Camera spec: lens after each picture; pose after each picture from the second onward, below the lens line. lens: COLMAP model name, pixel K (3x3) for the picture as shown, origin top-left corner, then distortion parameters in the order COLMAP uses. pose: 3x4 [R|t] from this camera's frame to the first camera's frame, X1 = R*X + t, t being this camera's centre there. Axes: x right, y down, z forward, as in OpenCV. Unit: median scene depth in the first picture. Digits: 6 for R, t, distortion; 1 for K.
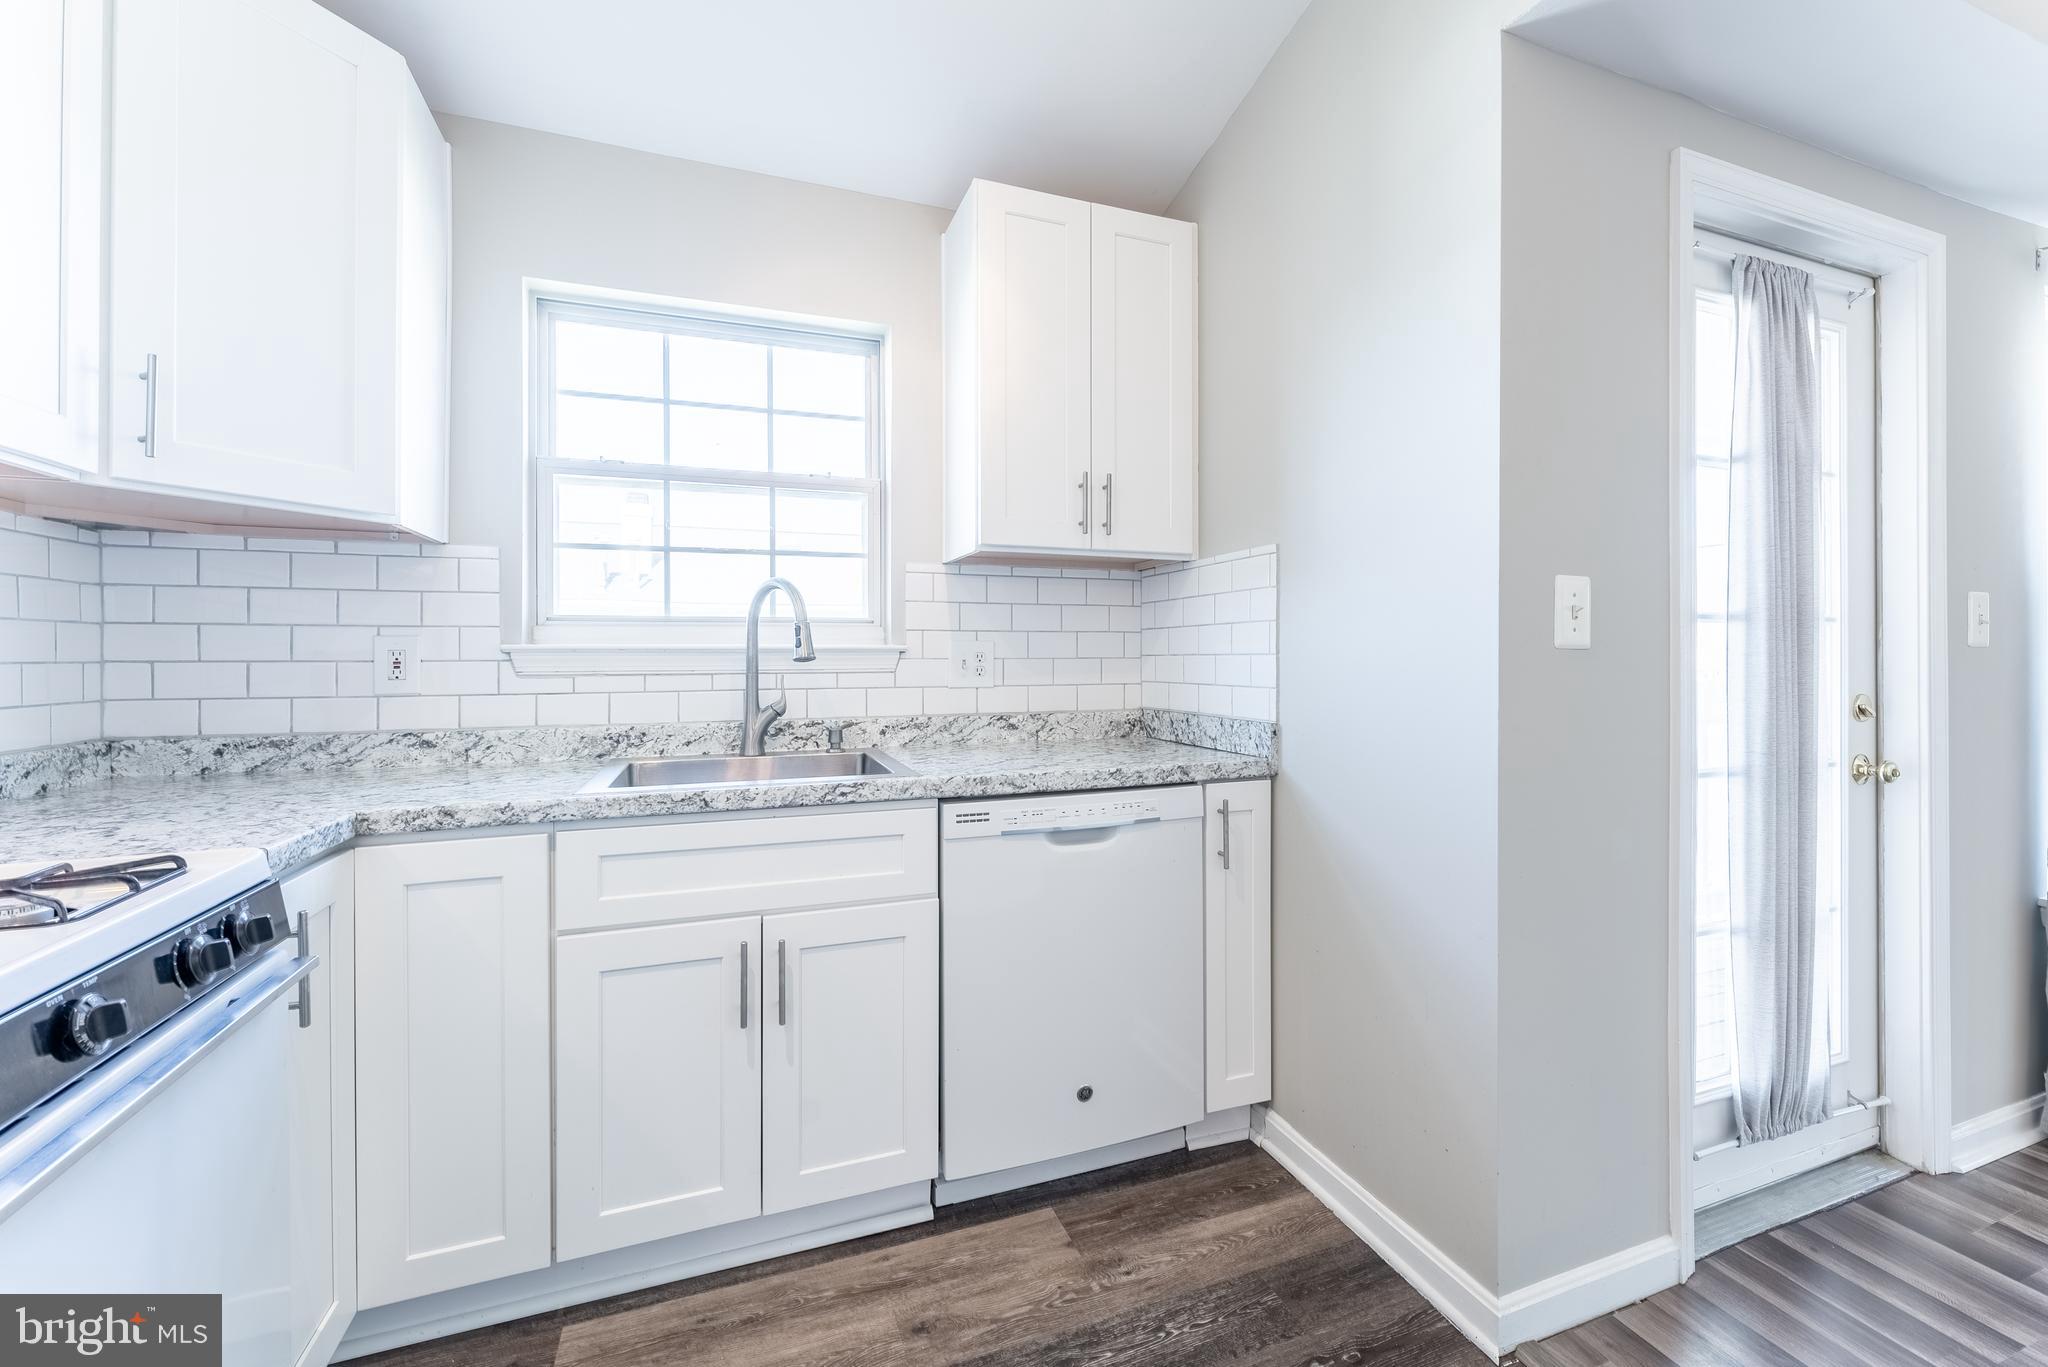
lens RADIAL K [[833.2, 0, 1030.8], [0, 833.2, 656.0], [0, 0, 1]] dist [-0.000918, 0.000549]
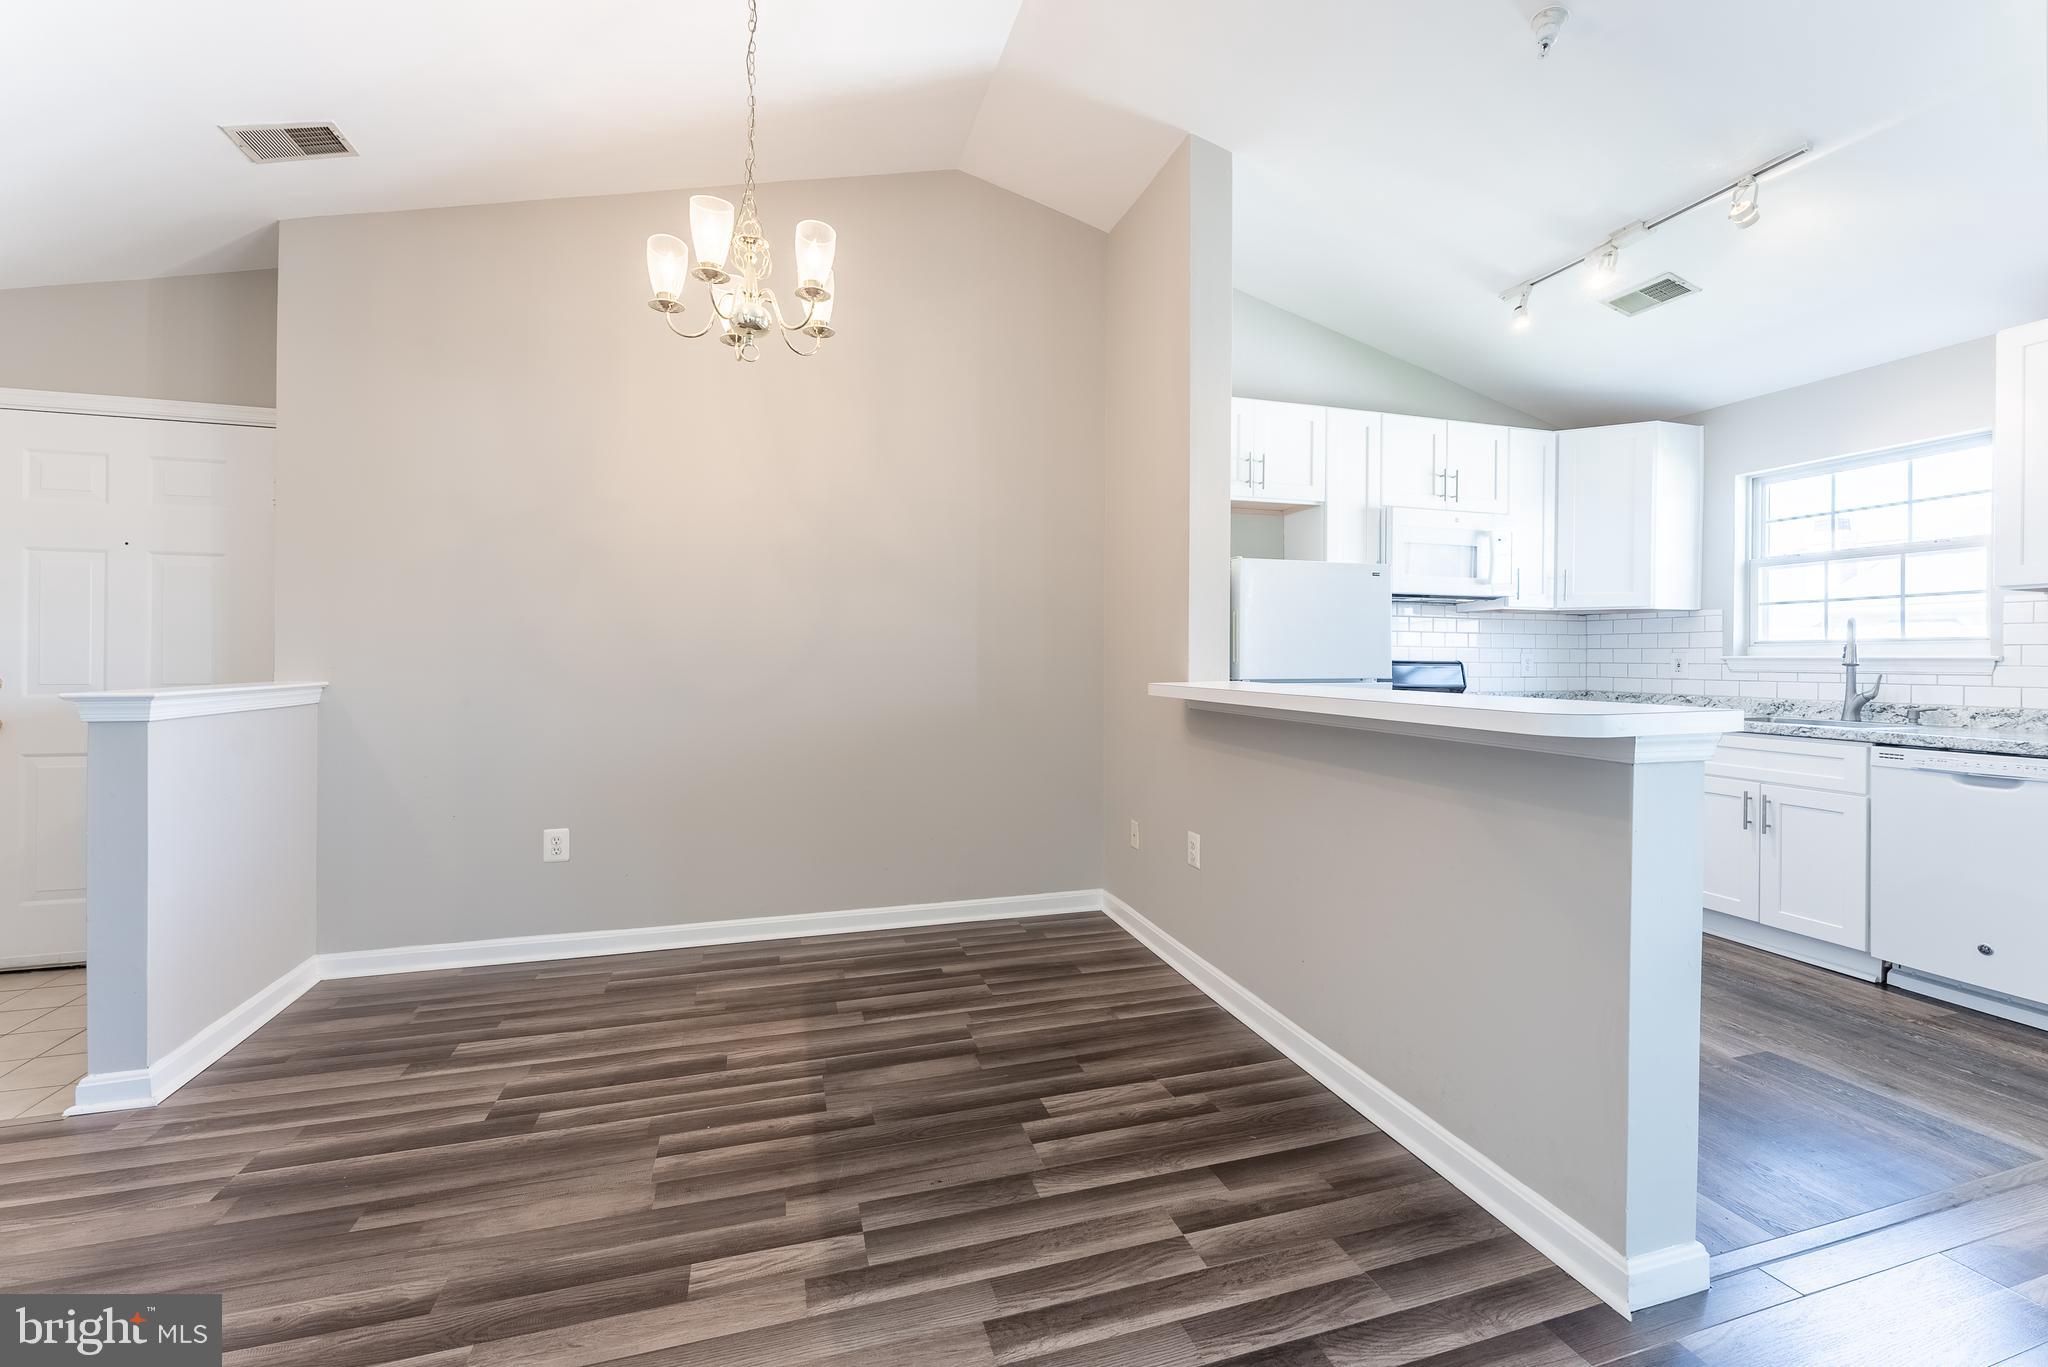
lens RADIAL K [[833.2, 0, 1017.1], [0, 833.2, 661.9], [0, 0, 1]] dist [-0.000918, 0.000549]
pose [[-0.068001, 0.006483, -0.997664, 1.643826], [-0.006439, 0.999955, 0.006937, -0.003277], [0.997664, 0.006895, -0.067957, -0.649620]]
